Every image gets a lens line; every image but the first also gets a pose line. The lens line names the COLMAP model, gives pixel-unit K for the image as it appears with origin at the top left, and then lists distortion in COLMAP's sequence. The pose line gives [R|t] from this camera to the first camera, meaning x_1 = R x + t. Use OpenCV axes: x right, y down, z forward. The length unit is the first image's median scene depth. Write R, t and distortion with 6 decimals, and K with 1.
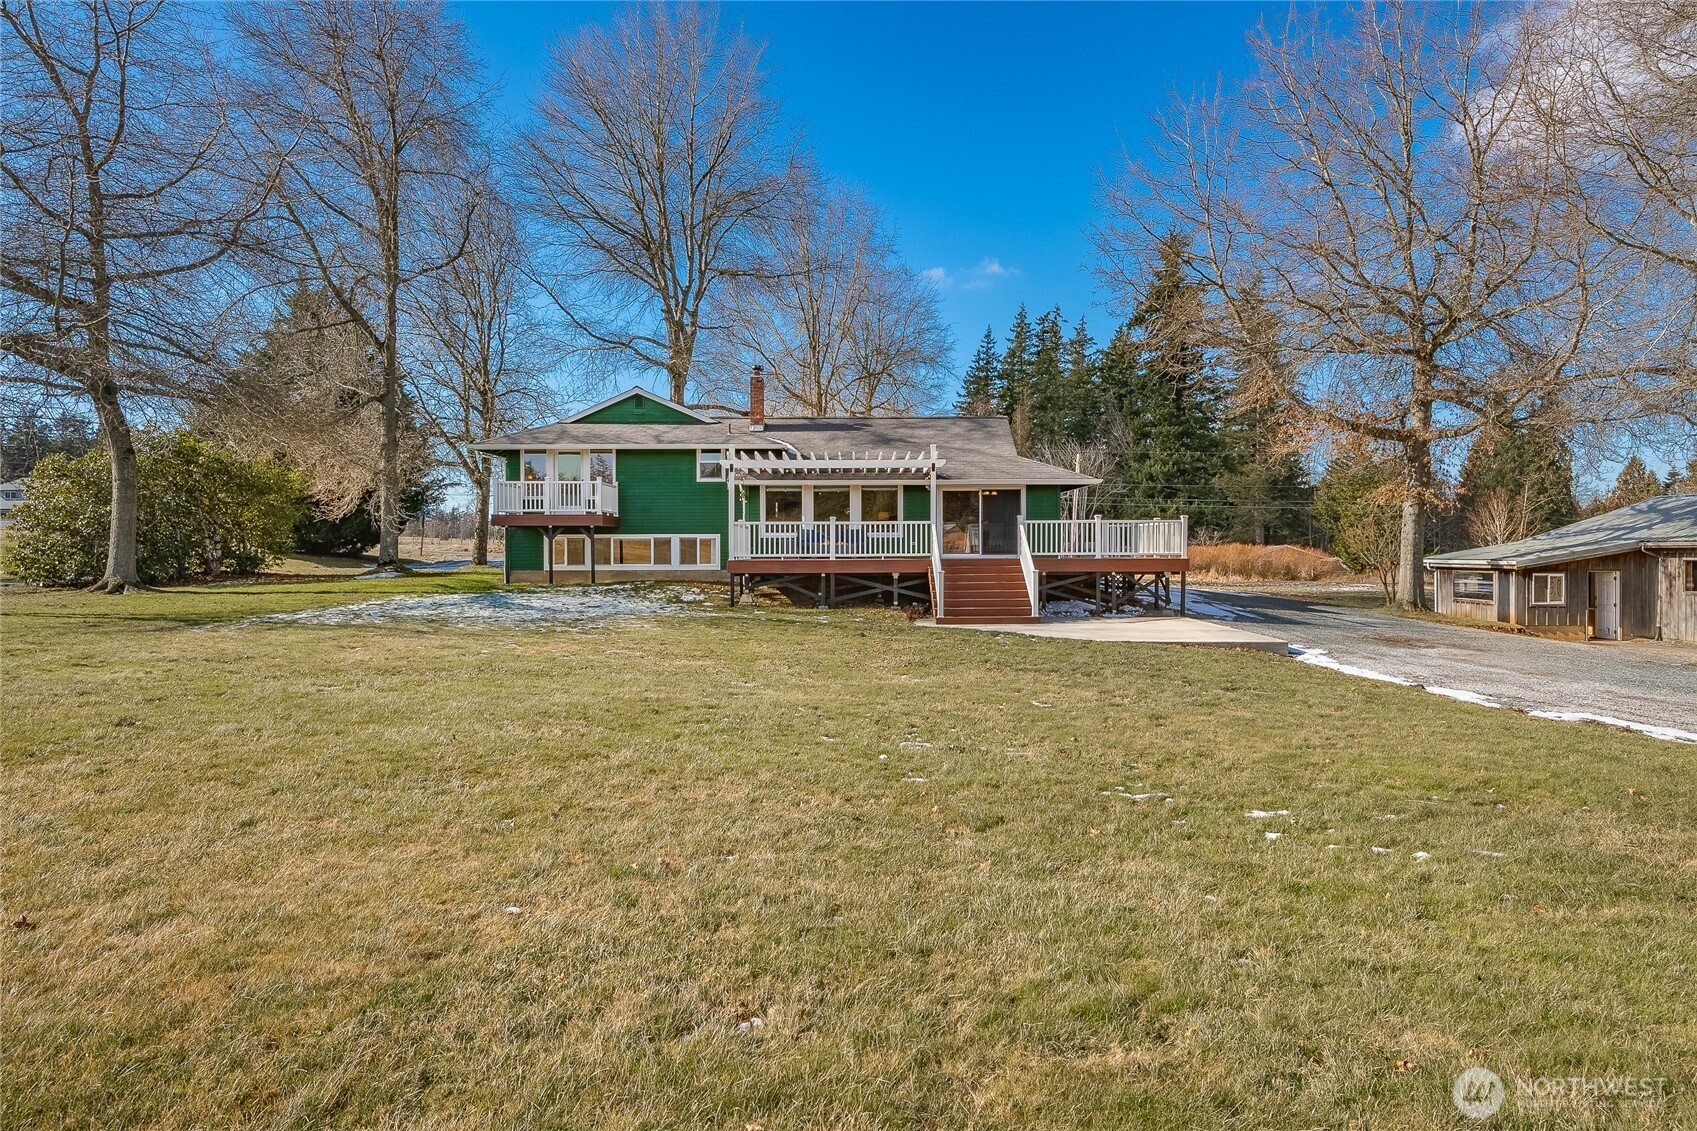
lens RADIAL K [[1180.4, 0, 850.3], [0, 1180.4, 557.5], [0, 0, 1]] dist [-0.008769, -0.000755]
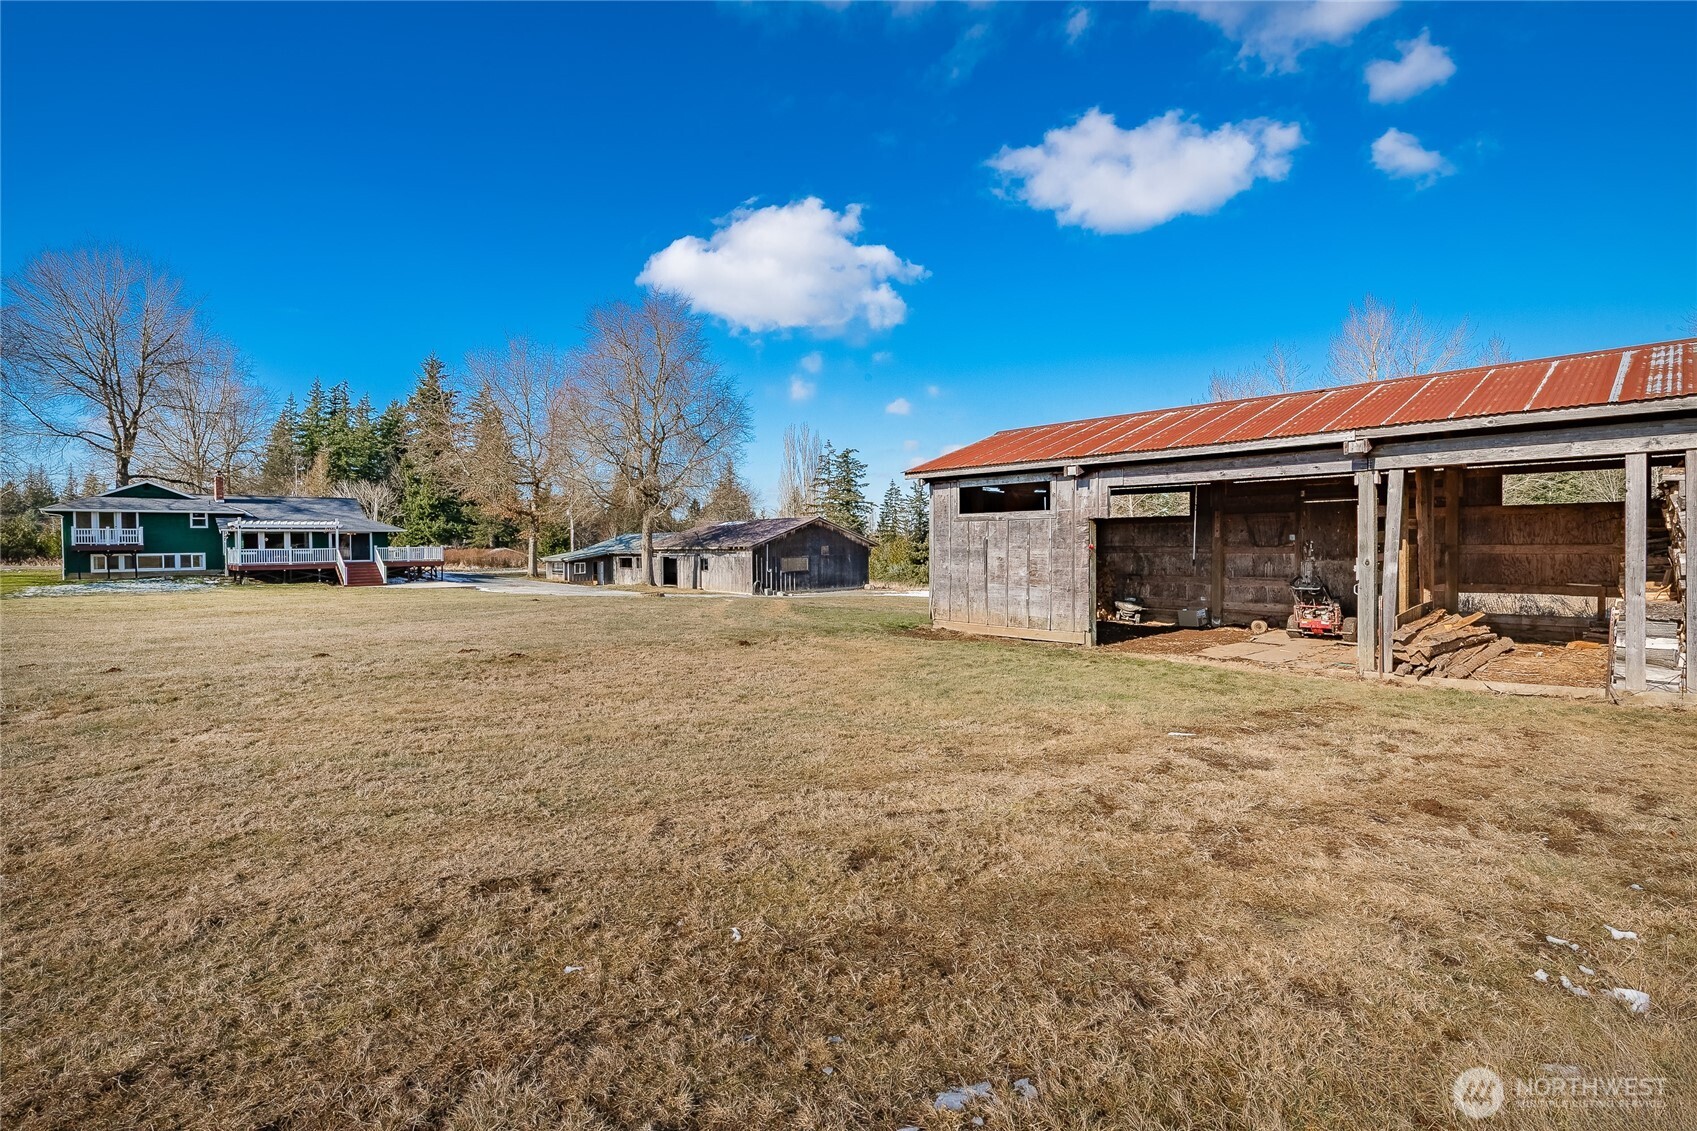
lens RADIAL K [[807.2, 0, 853.9], [0, 807.2, 553.0], [0, 0, 1]] dist [-0.001716, -0.001074]
pose [[0.734546, -0.014475, 0.678405, -0.249350], [0.013696, 0.999885, 0.006504, -0.013608], [-0.678421, 0.004514, 0.734659, -0.893042]]
